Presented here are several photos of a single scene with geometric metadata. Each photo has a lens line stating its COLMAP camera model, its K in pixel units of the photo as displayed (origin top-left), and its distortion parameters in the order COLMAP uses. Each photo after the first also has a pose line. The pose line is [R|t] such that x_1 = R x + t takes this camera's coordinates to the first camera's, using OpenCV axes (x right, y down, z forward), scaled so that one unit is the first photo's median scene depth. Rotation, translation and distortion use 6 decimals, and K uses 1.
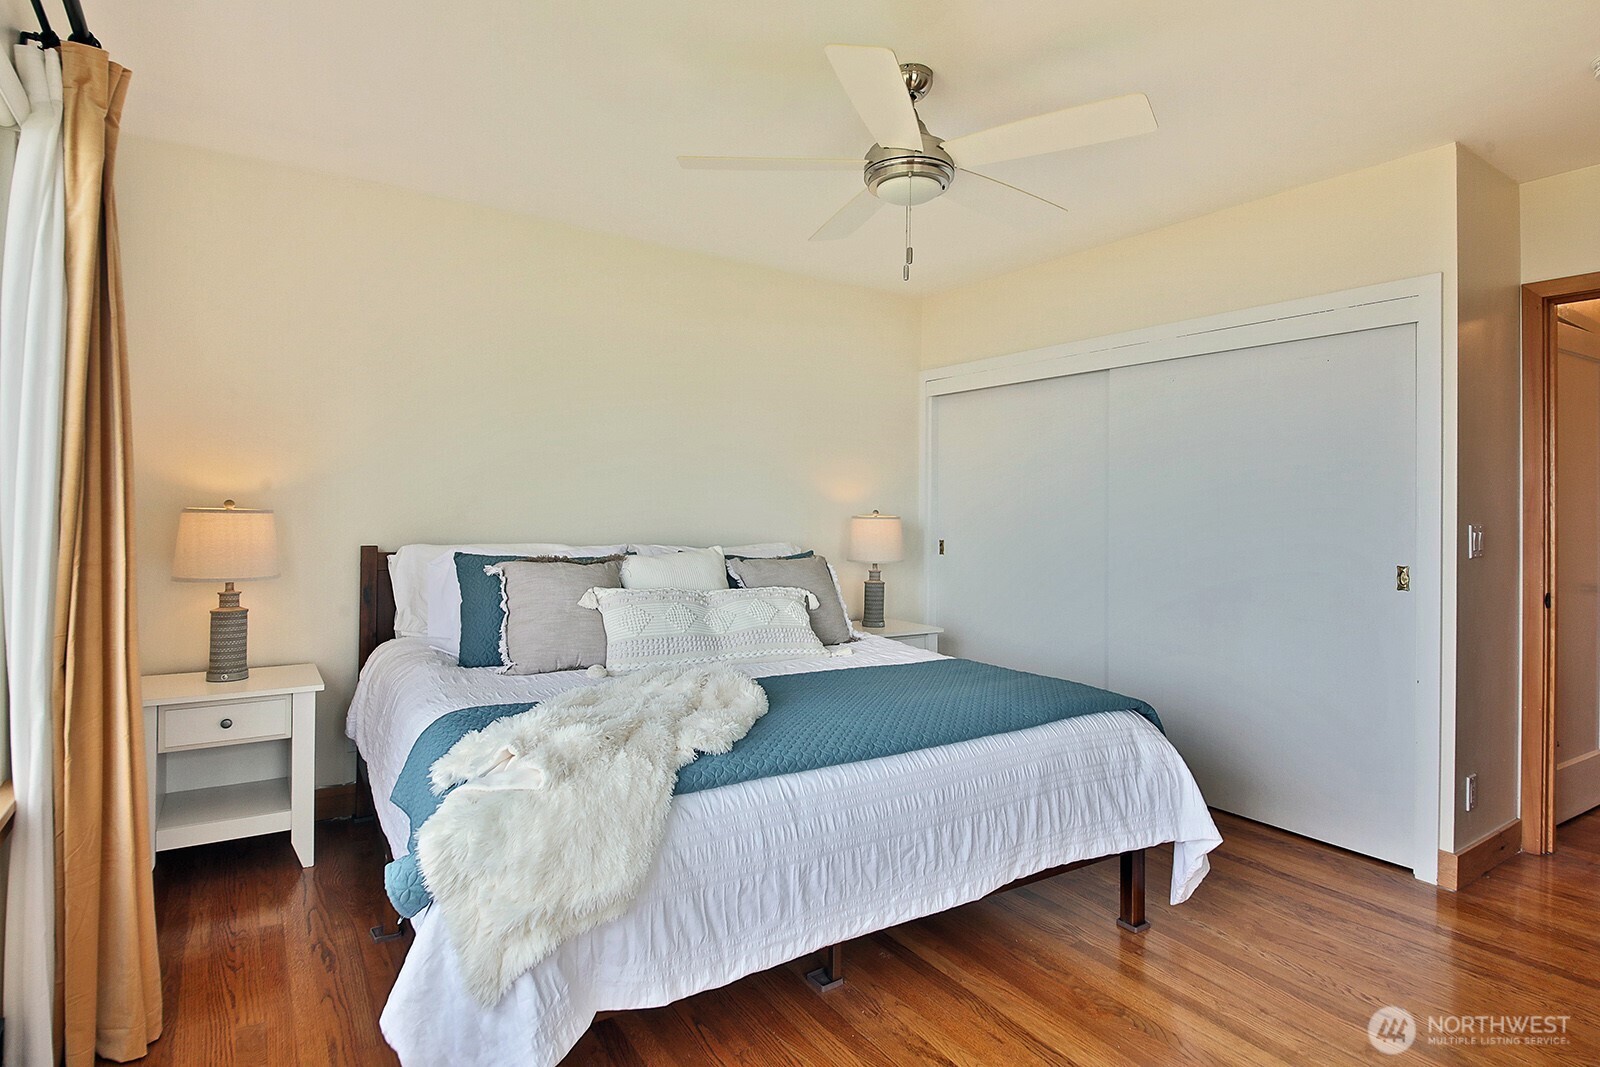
lens RADIAL K [[809.8, 0, 797.9], [0, 809.8, 527.7], [0, 0, 1]] dist [-0.046210, -0.003944]
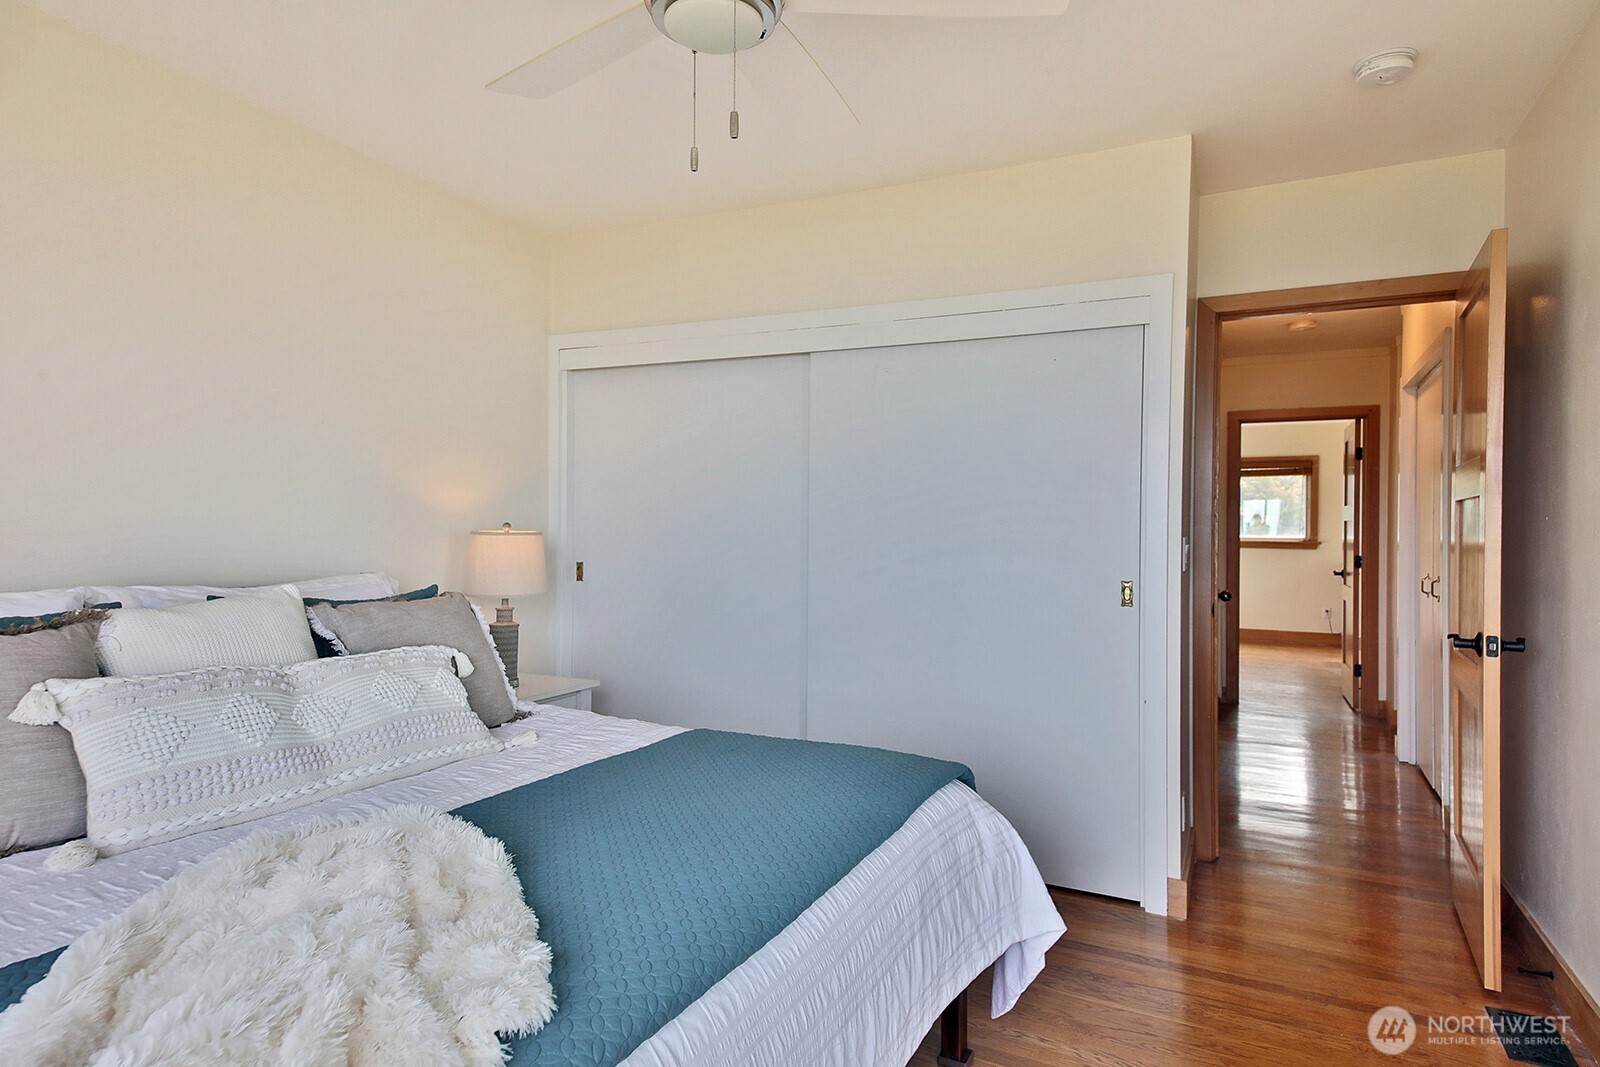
lens RADIAL K [[919.4, 0, 804.4], [0, 919.4, 532.6], [0, 0, 1]] dist [0.038920, -0.005362]
pose [[0.854293, -0.006697, 0.519749, -0.144018], [0.011646, 0.999913, -0.006258, -0.007293], [-0.519661, 0.011399, 0.854296, 0.246787]]
